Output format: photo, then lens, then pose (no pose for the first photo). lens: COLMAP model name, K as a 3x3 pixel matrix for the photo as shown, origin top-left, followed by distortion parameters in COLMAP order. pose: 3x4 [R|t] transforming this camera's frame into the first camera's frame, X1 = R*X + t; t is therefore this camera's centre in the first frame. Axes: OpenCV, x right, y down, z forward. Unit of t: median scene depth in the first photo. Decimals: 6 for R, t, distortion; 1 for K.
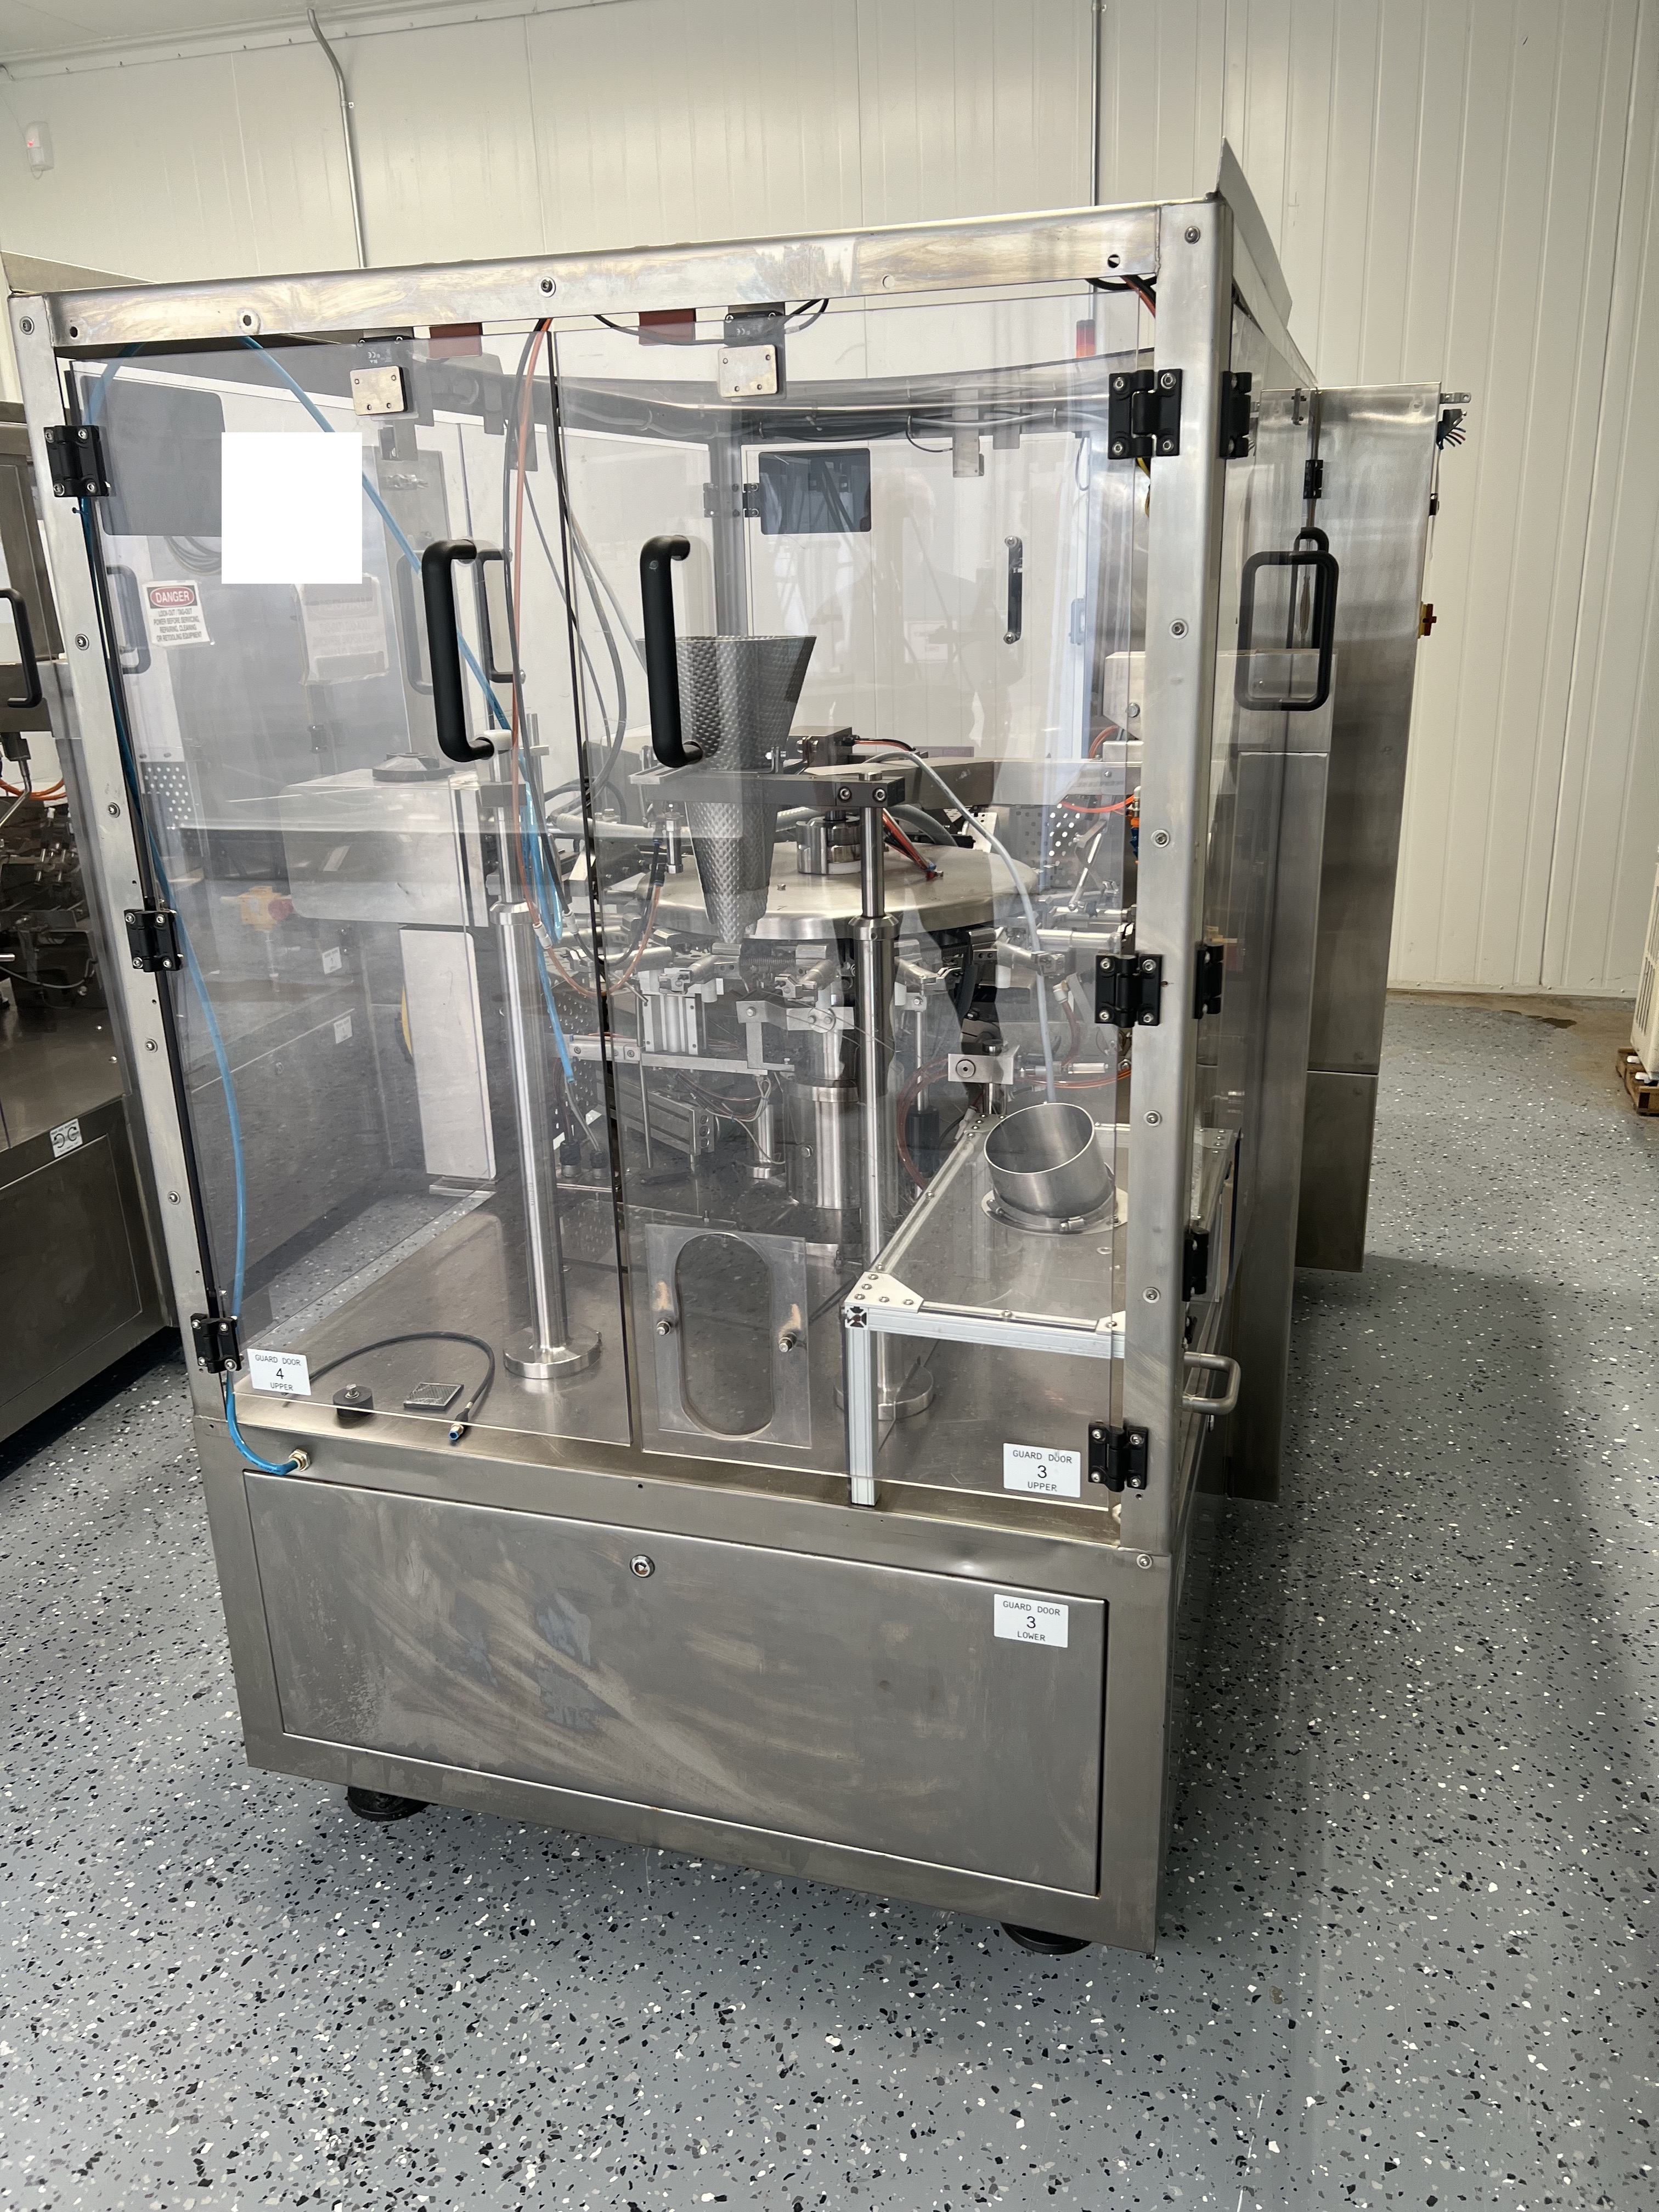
lens RADIAL K [[1693.0, 0, 831.1], [0, 1693.0, 1114.0], [0, 0, 1]] dist [0.001491, -0.003575]
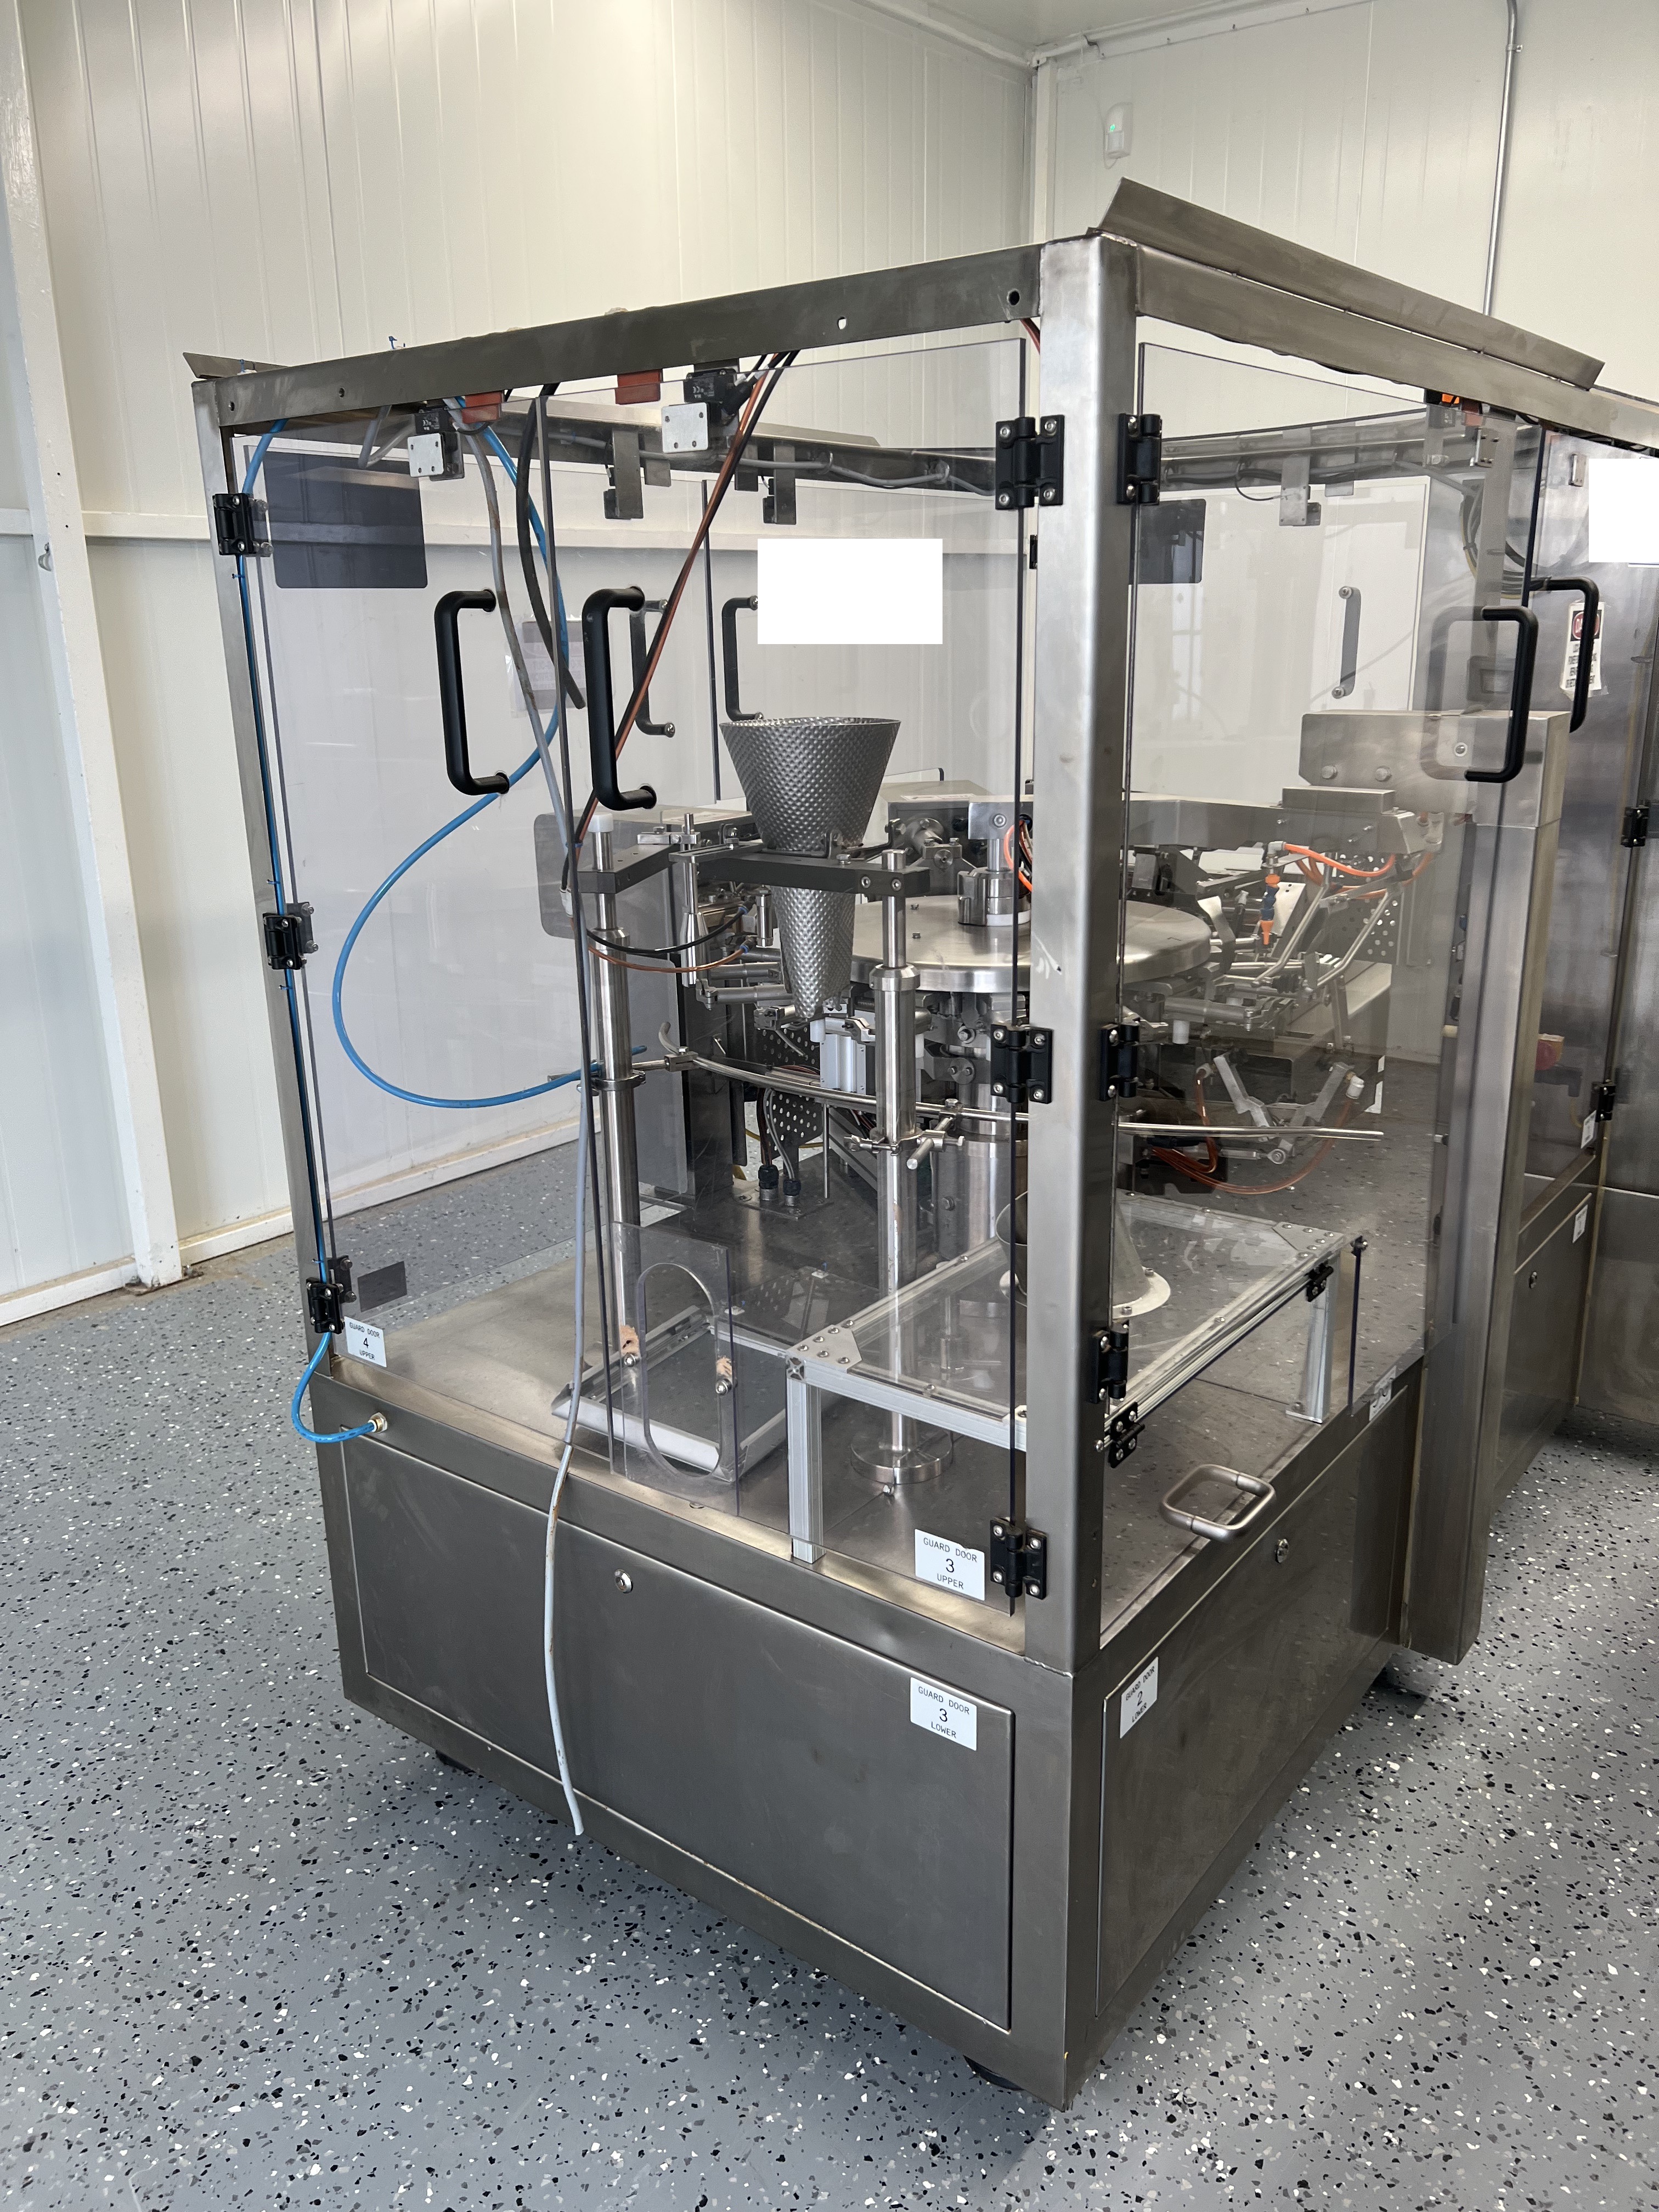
lens RADIAL K [[1681.1, 0, 829.5], [0, 1681.1, 1106.0], [0, 0, 1]] dist [0.006421, -0.034029]
pose [[0.937850, 0.102168, -0.331661, 0.343486], [-0.111975, 0.993655, -0.010539, -0.024333], [0.328479, 0.047022, 0.943340, 0.070874]]
